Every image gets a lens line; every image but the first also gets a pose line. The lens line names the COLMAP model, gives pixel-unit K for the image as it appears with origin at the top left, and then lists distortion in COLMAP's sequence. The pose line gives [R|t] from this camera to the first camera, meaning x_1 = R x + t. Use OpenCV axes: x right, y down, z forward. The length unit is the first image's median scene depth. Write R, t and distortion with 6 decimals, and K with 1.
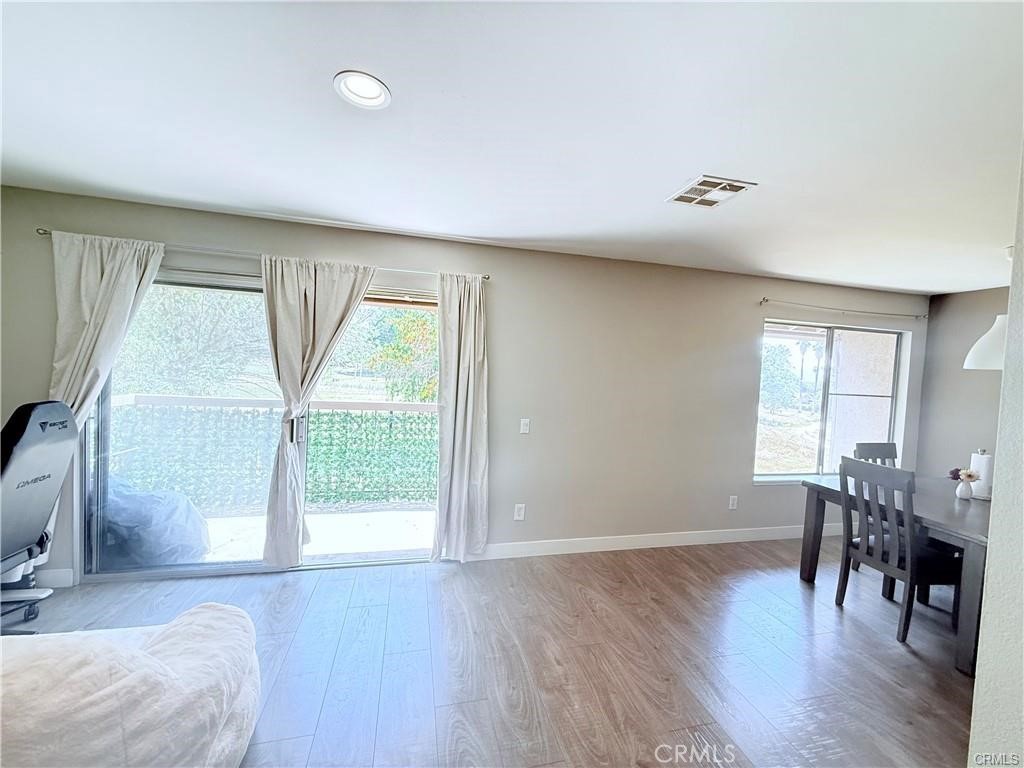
lens RADIAL K [[406.1, 0, 507.1], [0, 406.1, 386.1], [0, 0, 1]] dist [0.002986, 0.000474]
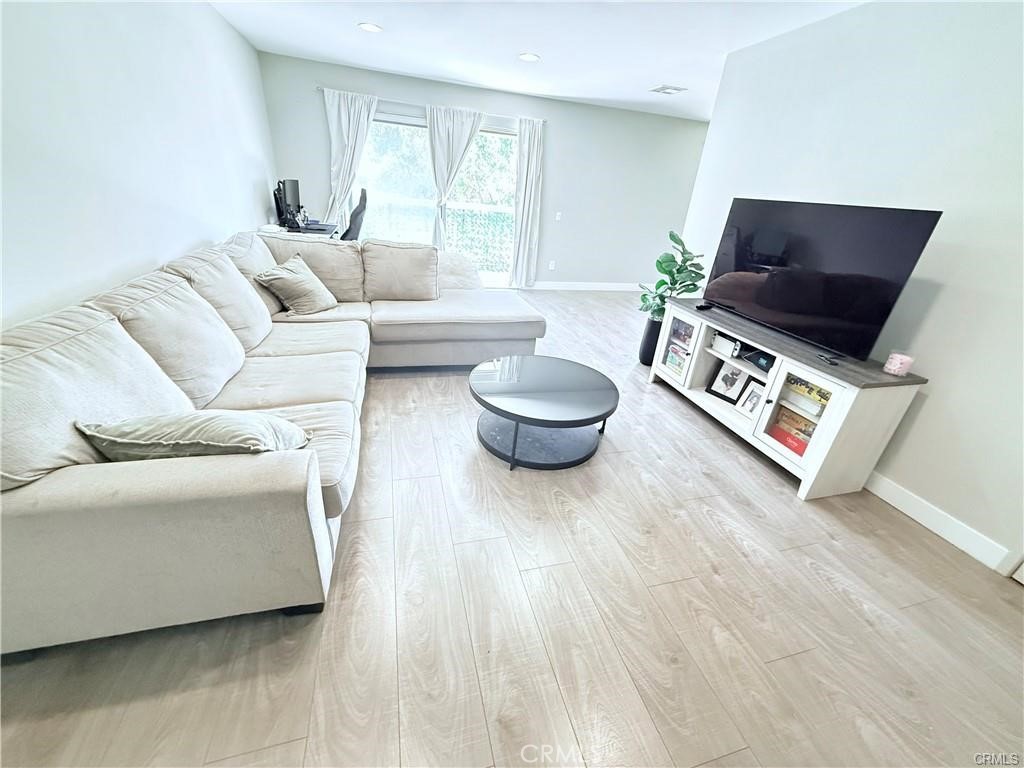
lens RADIAL K [[406.1, 0, 513.7], [0, 406.1, 387.6], [0, 0, 1]] dist [0.002986, 0.000474]
pose [[0.998257, 0.010459, 0.058080, -0.276808], [-0.033072, 0.914262, 0.403772, 0.075674], [-0.048877, -0.404989, 0.913014, -1.053011]]
